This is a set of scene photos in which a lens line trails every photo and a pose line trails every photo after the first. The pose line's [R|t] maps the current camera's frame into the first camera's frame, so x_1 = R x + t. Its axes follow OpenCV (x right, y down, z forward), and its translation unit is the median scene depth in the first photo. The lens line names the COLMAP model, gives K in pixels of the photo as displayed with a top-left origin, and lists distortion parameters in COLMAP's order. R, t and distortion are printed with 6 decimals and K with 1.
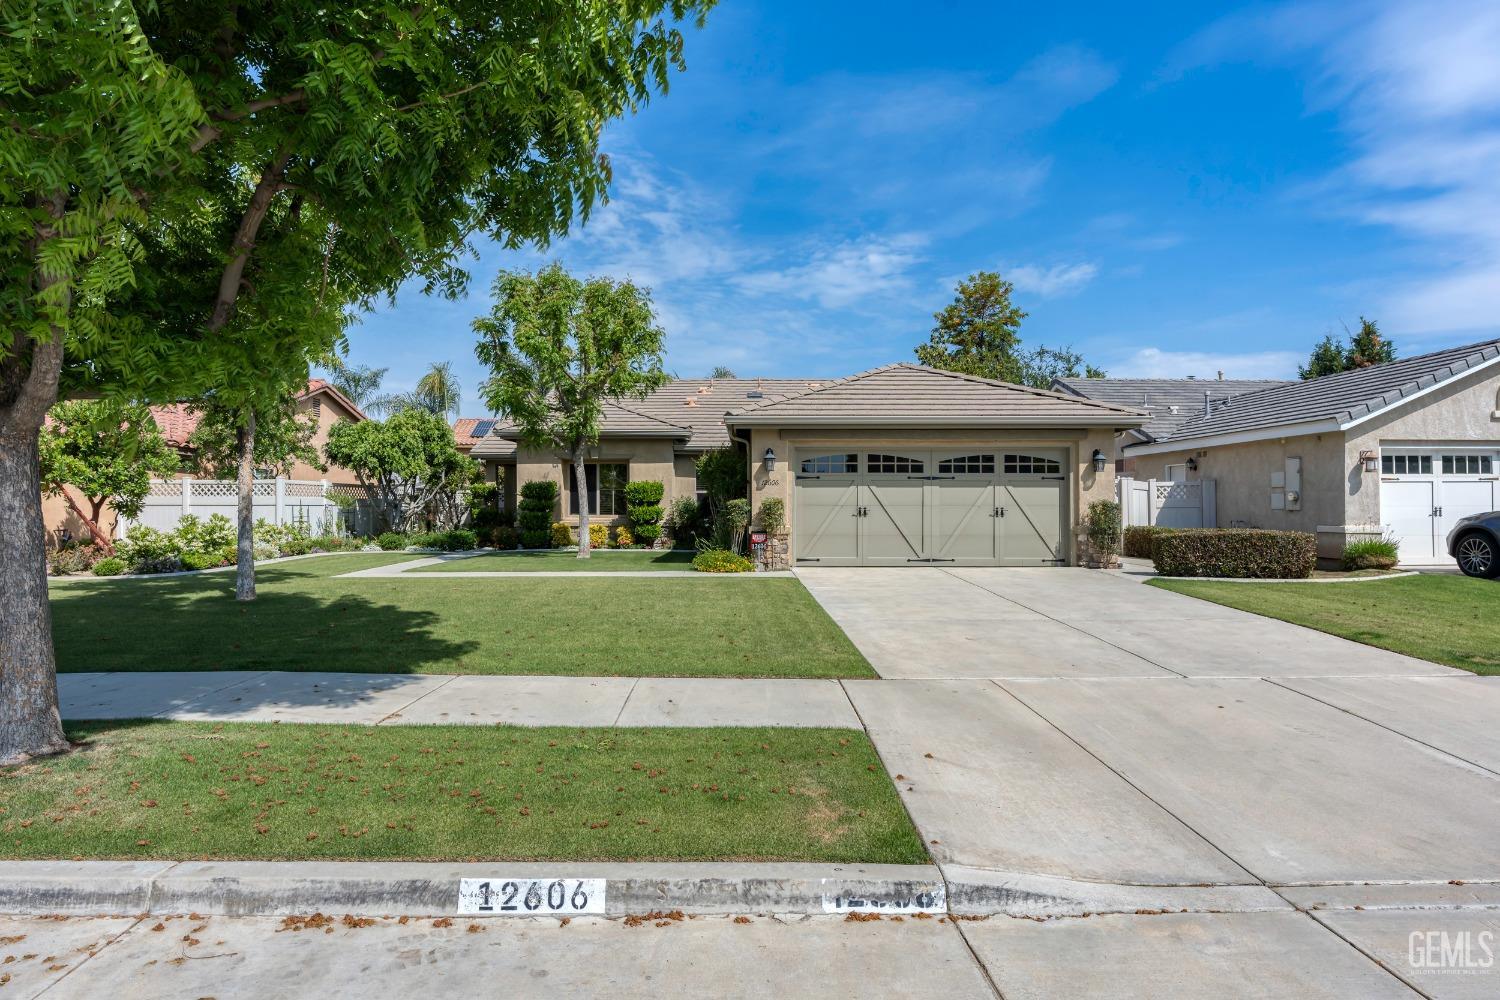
lens RADIAL K [[852.6, 0, 740.4], [0, 852.6, 500.8], [0, 0, 1]] dist [-0.008878, 0.002153]
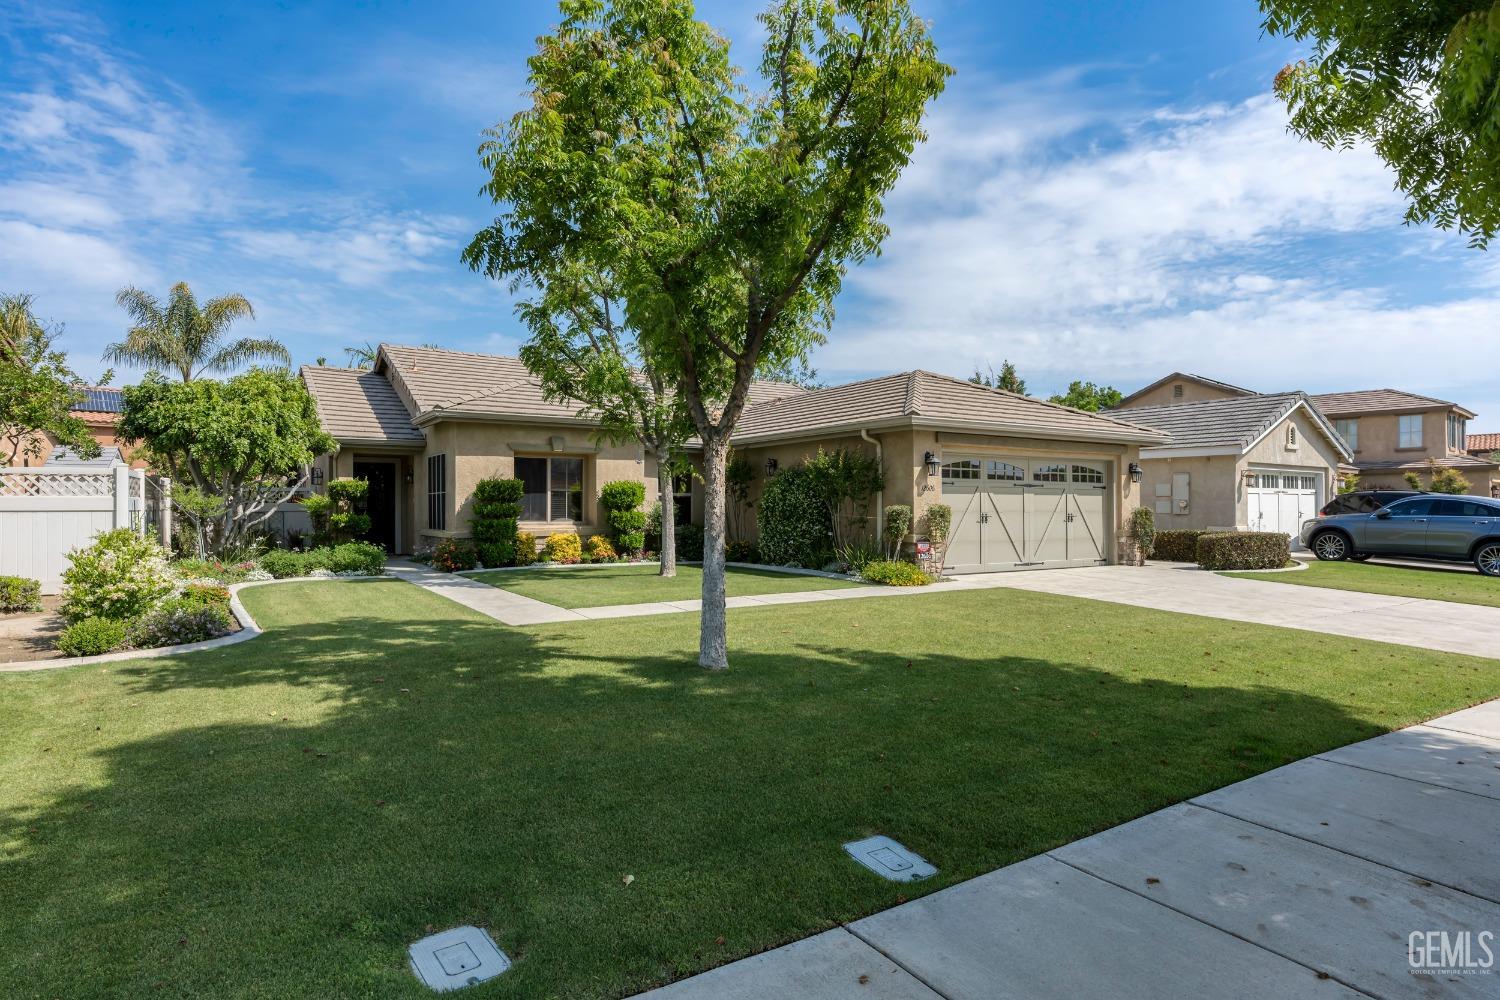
lens RADIAL K [[852.6, 0, 763.0], [0, 852.6, 515.9], [0, 0, 1]] dist [-0.008878, 0.002153]
pose [[0.833784, -0.004277, 0.552075, -0.487642], [-0.006094, 0.999838, 0.016949, -0.004185], [-0.552058, -0.017497, 0.833622, 0.236201]]
